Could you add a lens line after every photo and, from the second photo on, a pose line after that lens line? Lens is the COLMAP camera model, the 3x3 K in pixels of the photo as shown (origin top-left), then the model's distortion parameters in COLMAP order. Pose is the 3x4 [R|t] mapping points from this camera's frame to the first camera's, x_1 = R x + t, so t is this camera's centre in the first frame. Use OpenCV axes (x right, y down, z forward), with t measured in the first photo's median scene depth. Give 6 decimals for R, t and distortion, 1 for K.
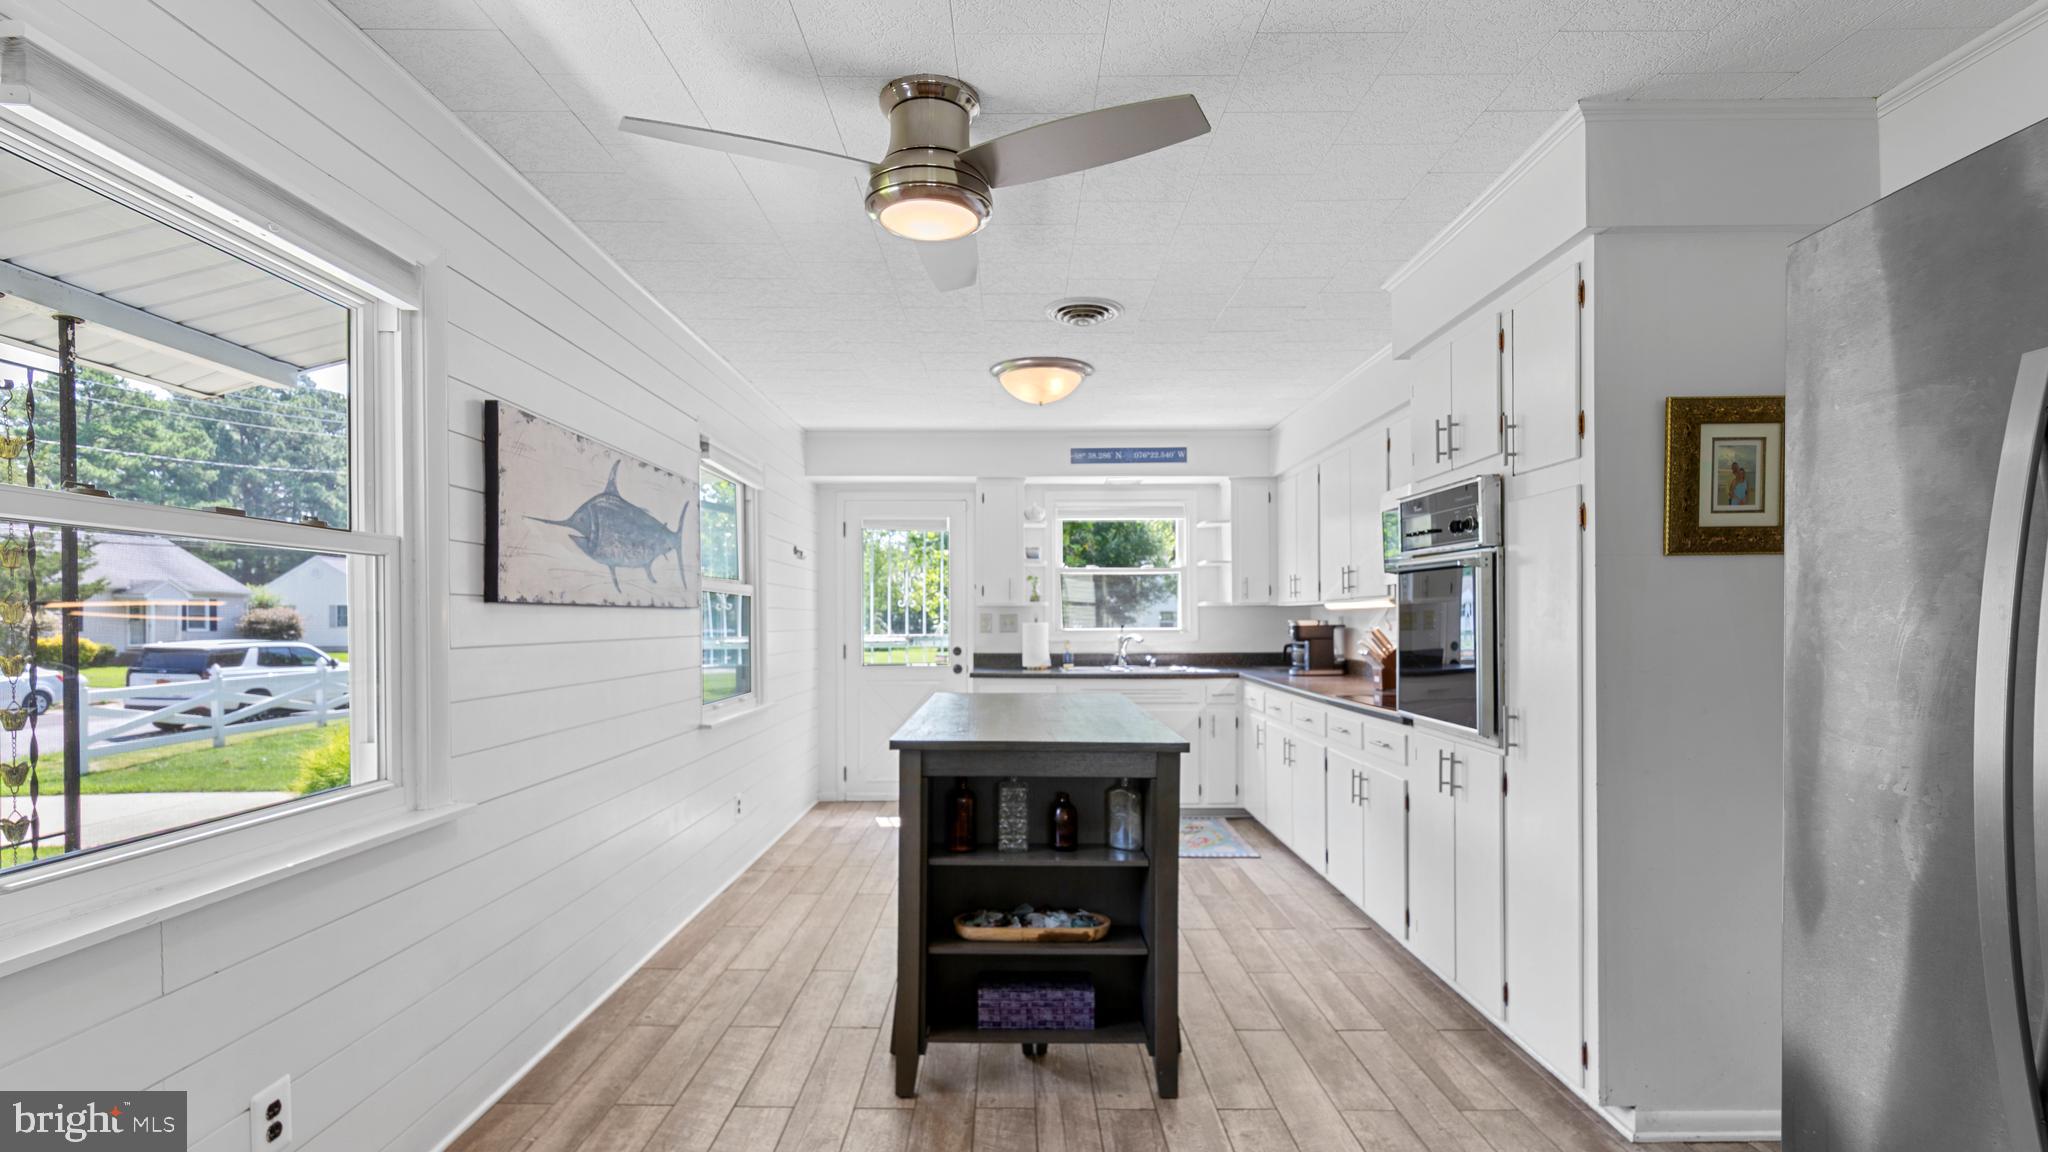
lens RADIAL K [[964.9, 0, 1031.9], [0, 964.9, 622.8], [0, 0, 1]] dist [0.000704, 0.003539]
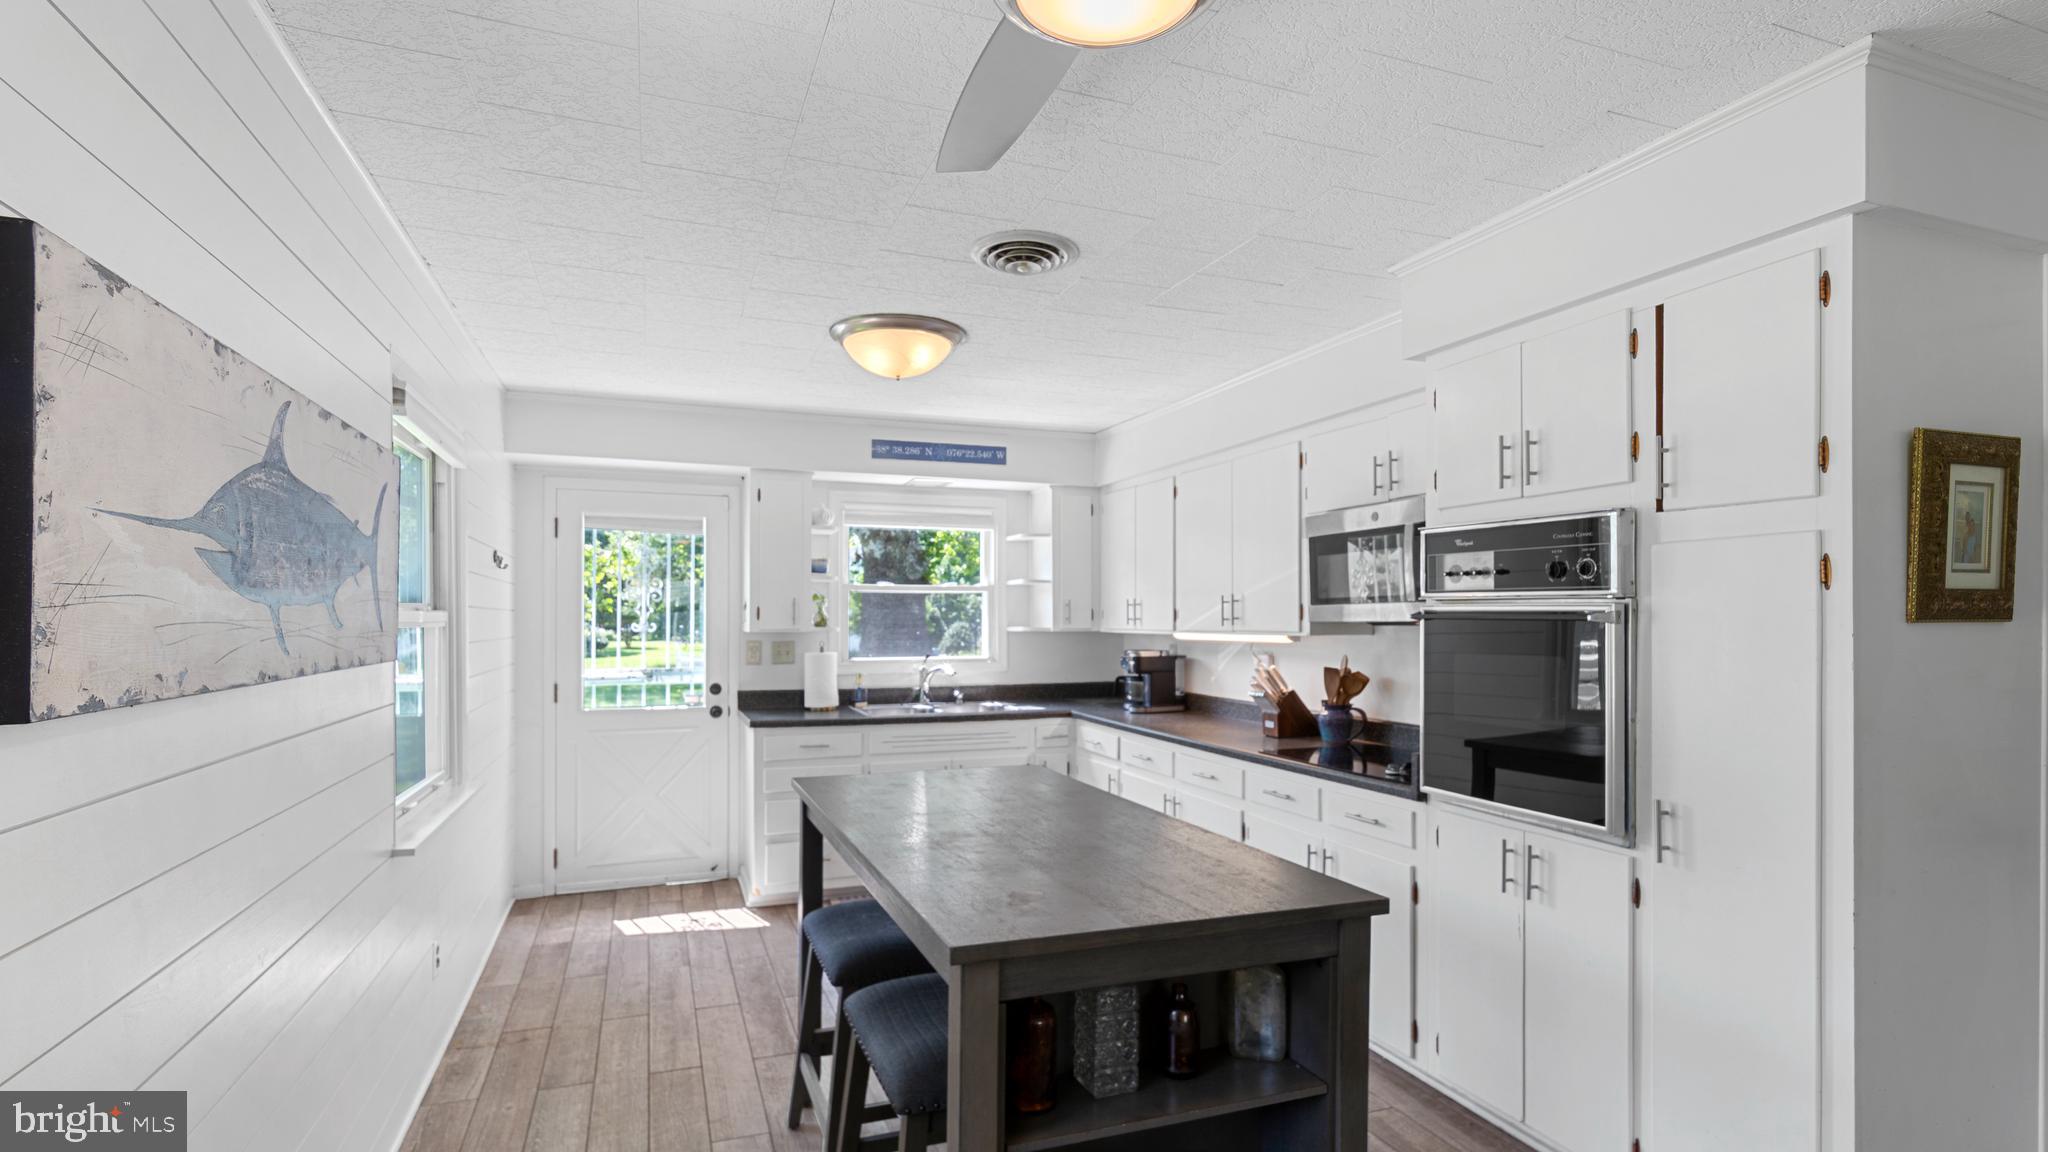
lens RADIAL K [[964.9, 0, 1023.9], [0, 964.9, 618.4], [0, 0, 1]] dist [0.000704, 0.003539]
pose [[0.936658, 0.004019, 0.350223, -0.165358], [-0.002566, 0.999986, -0.004611, -0.034692], [-0.350237, 0.003420, 0.936655, 0.257111]]
